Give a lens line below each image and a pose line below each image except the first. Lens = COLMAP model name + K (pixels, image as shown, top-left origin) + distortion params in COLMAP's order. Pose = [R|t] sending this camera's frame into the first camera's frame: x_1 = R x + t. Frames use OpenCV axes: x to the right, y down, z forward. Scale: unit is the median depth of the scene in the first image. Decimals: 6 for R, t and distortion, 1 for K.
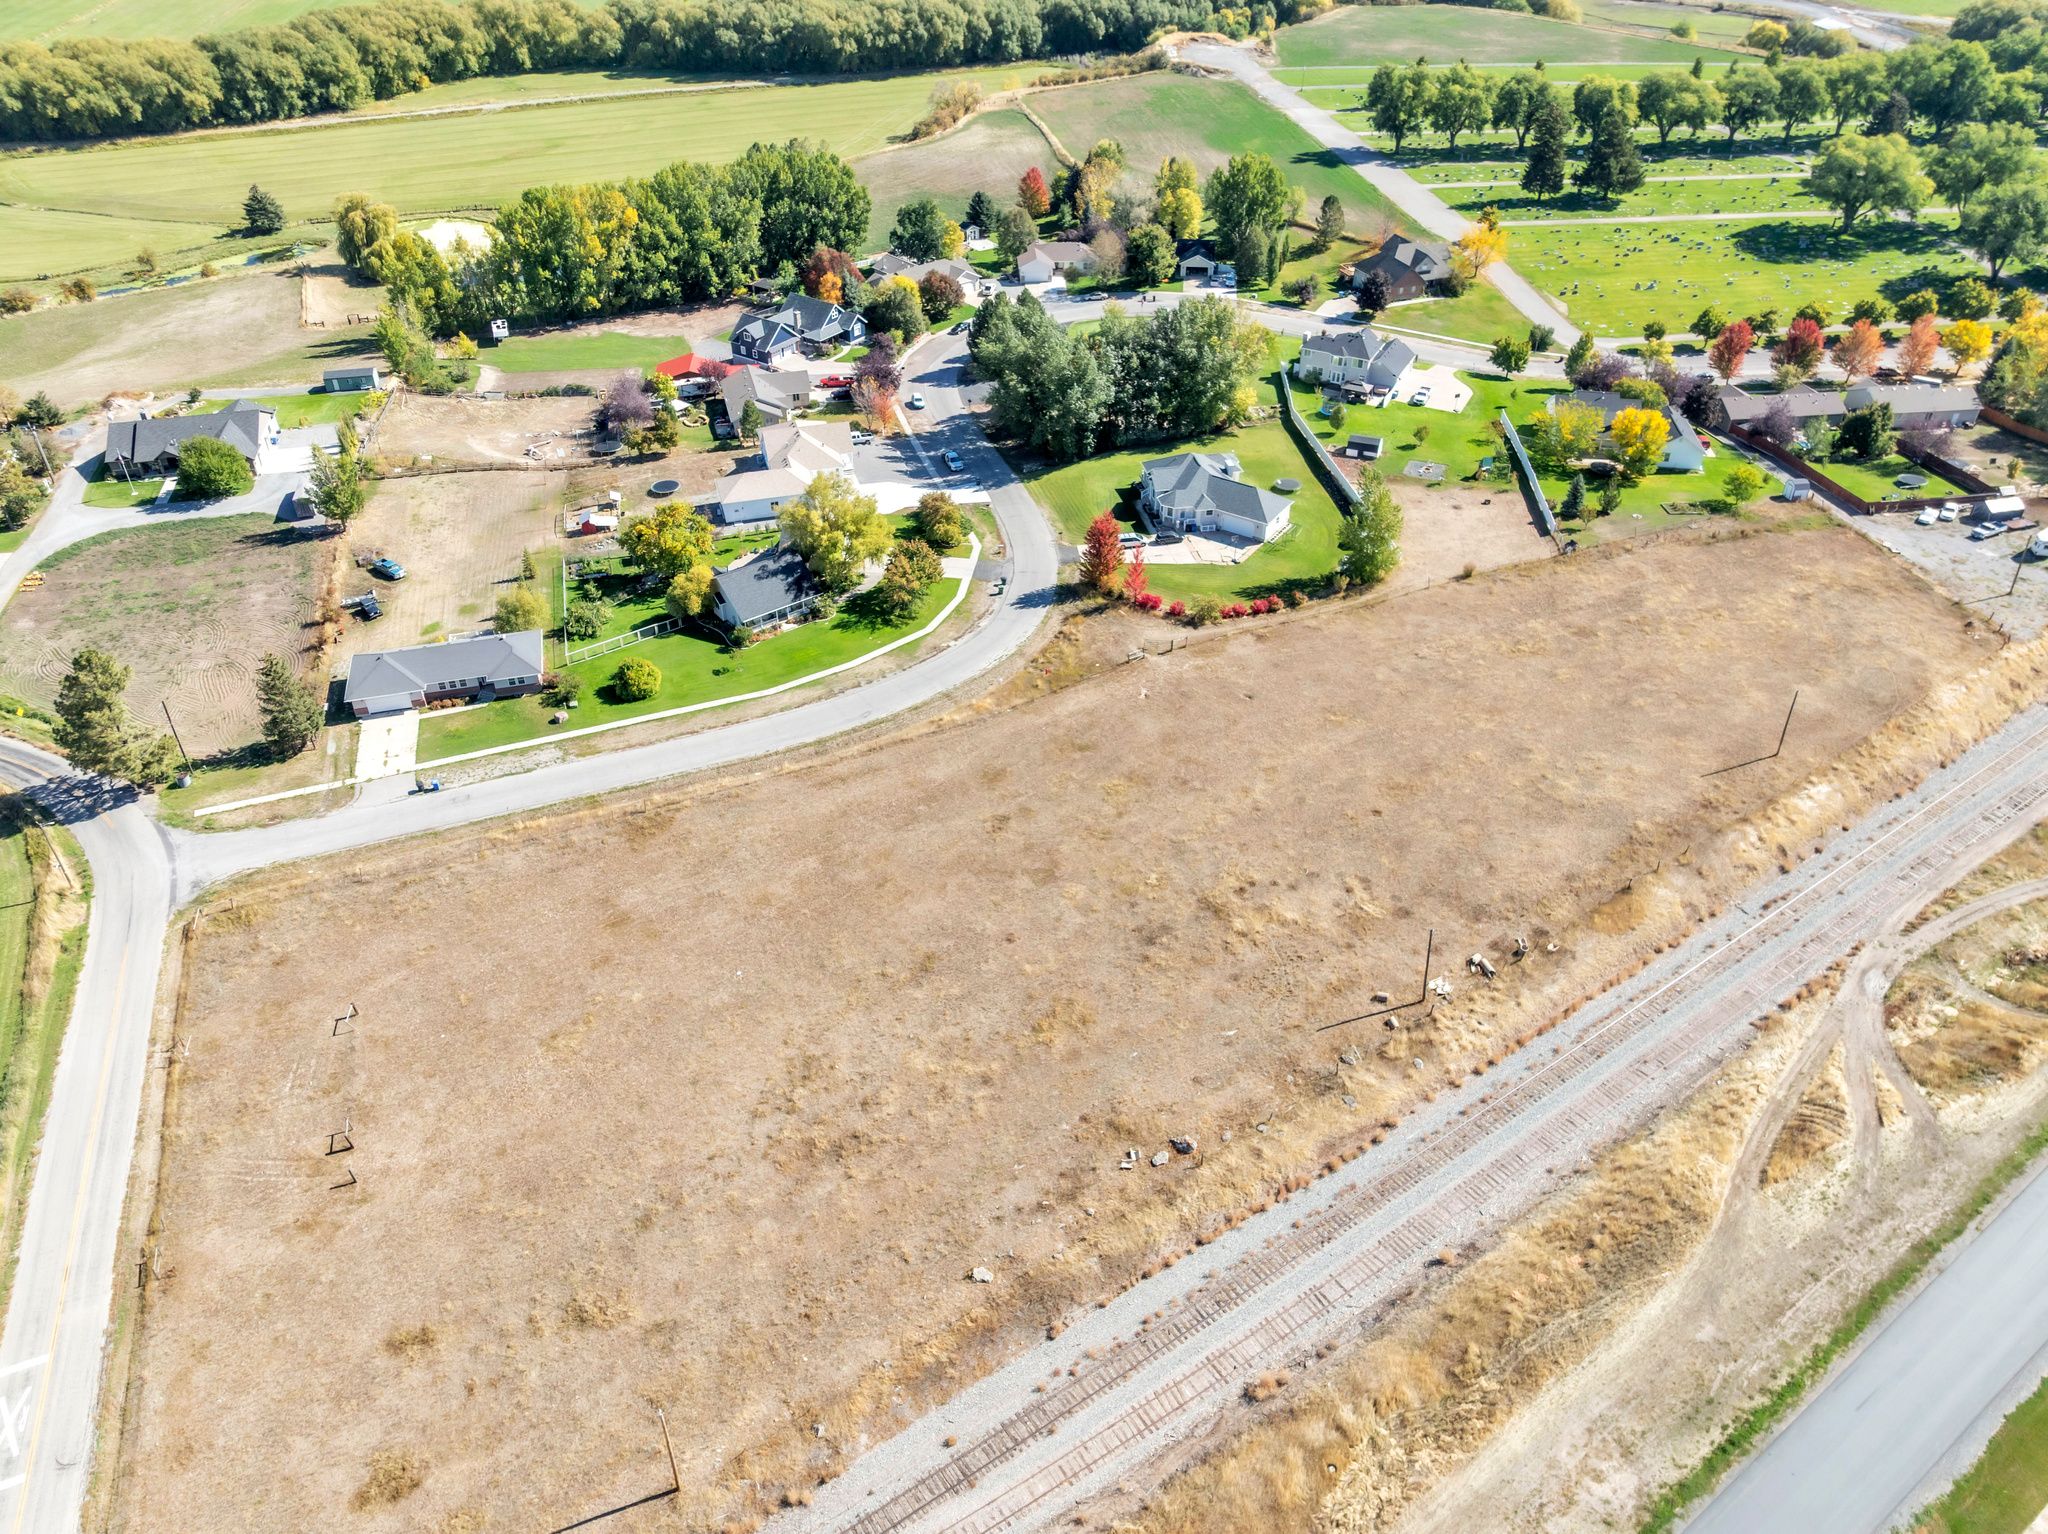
lens RADIAL K [[1446.1, 0, 1028.8], [0, 1446.1, 769.1], [0, 0, 1]] dist [-0.027540, -0.005881]
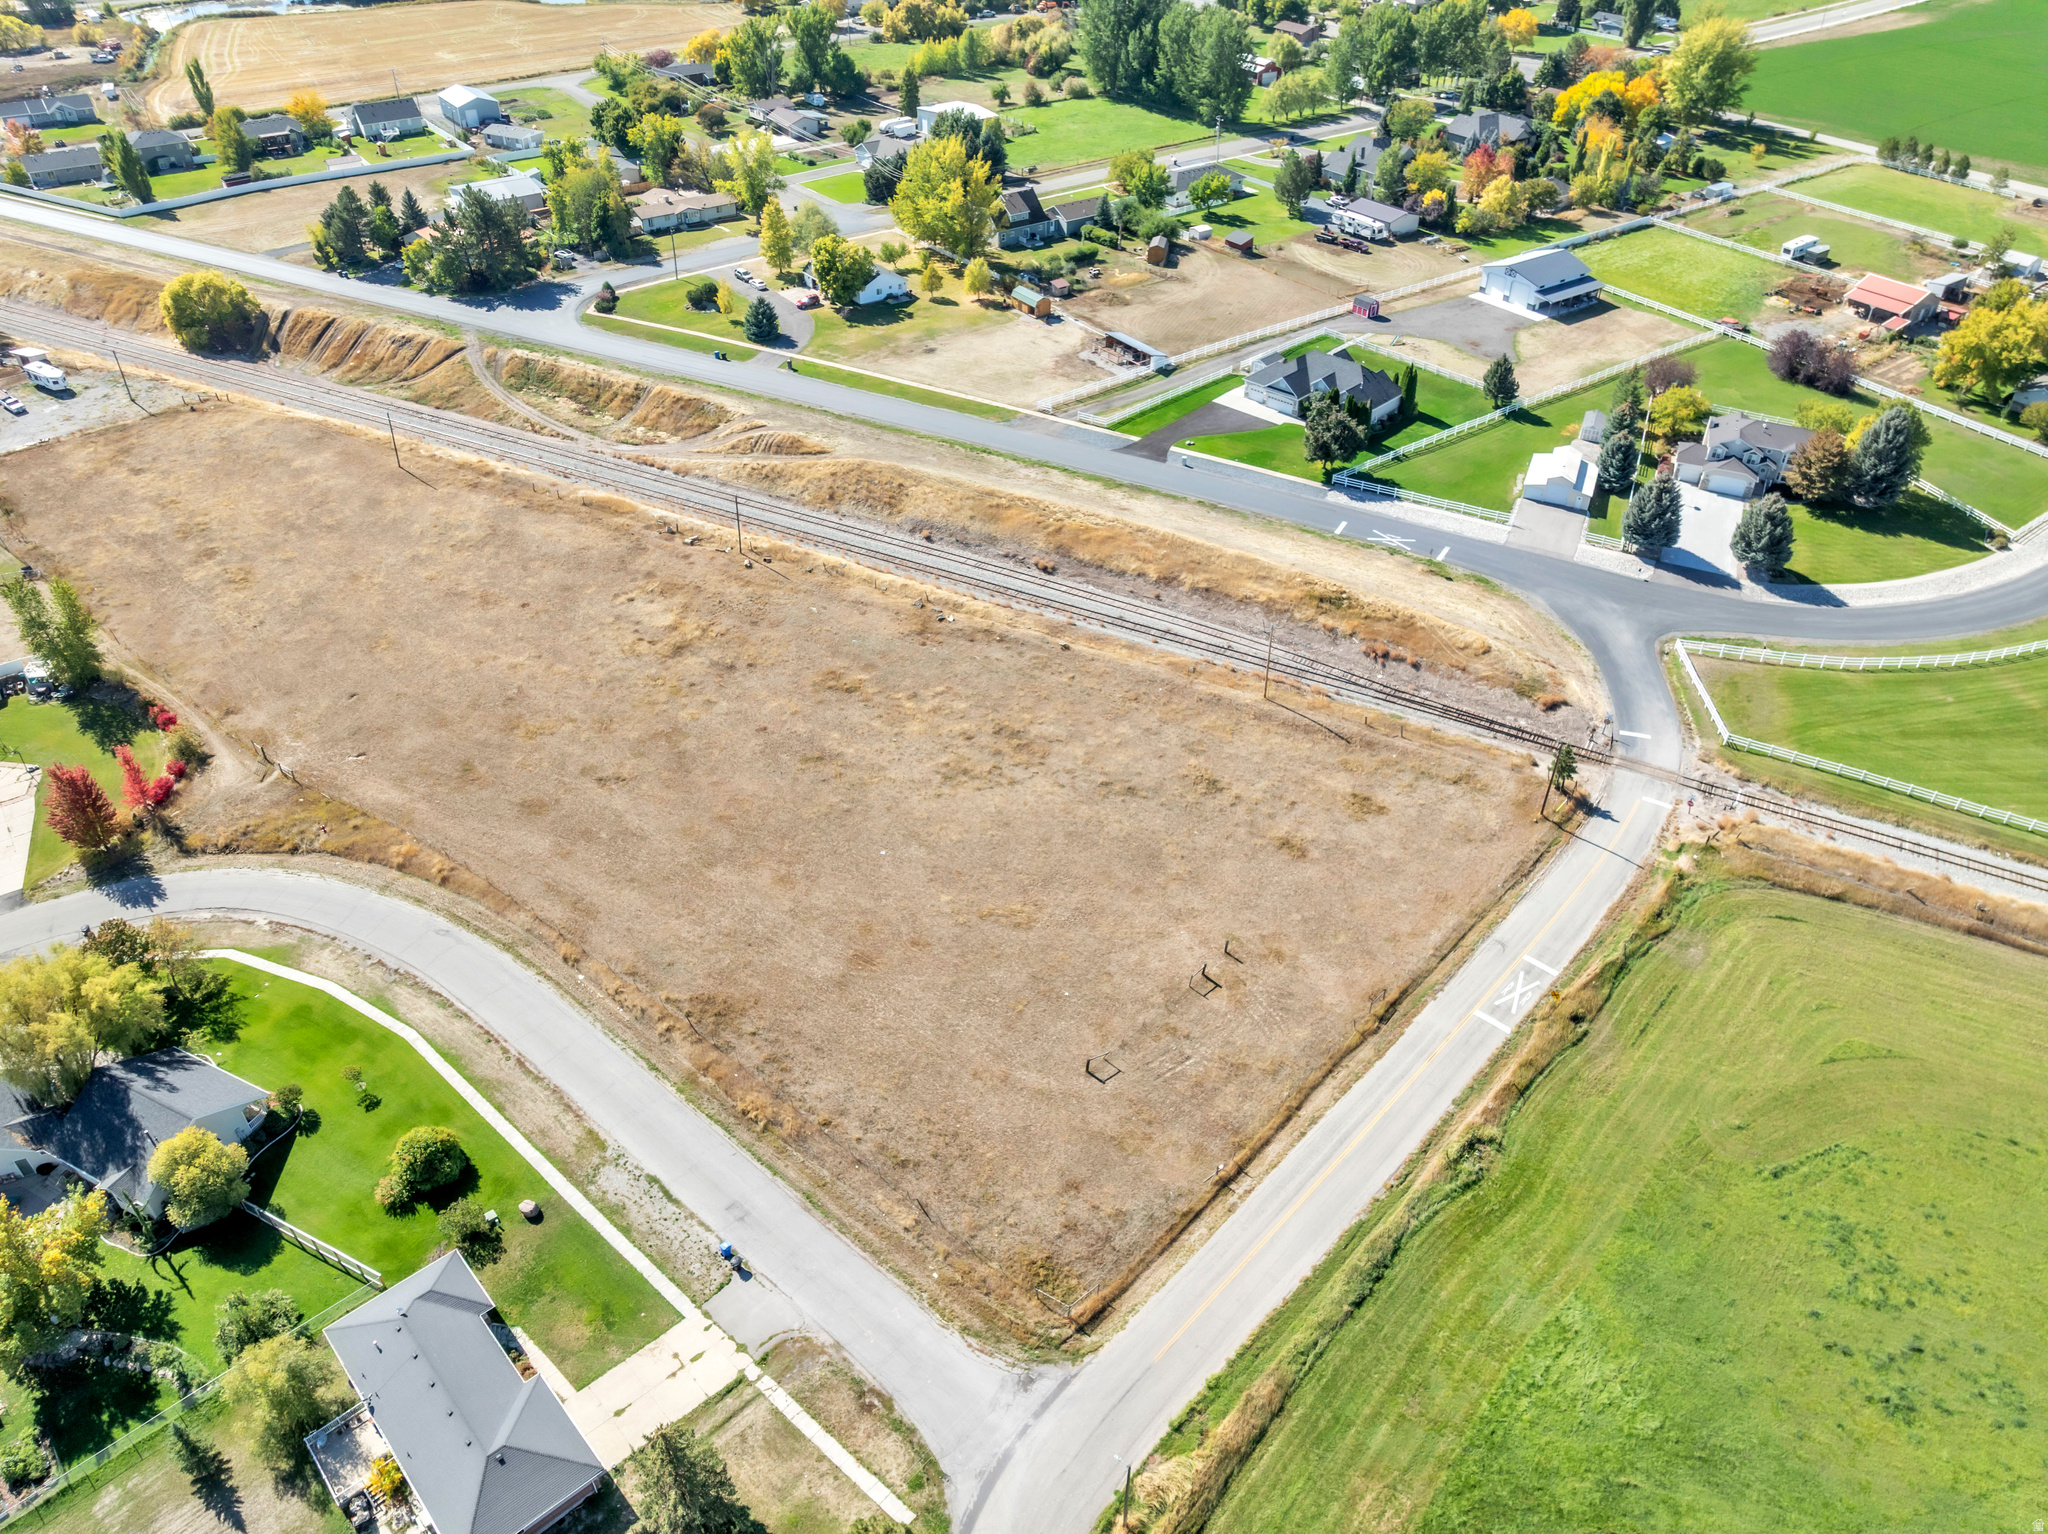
lens RADIAL K [[1446.1, 0, 1022.6], [0, 1446.1, 766.1], [0, 0, 1]] dist [-0.027540, -0.005881]
pose [[-0.449224, -0.547036, 0.706364, -0.840291], [0.538915, 0.464679, 0.702598, -0.511081], [-0.712579, 0.696294, 0.086062, 0.671222]]
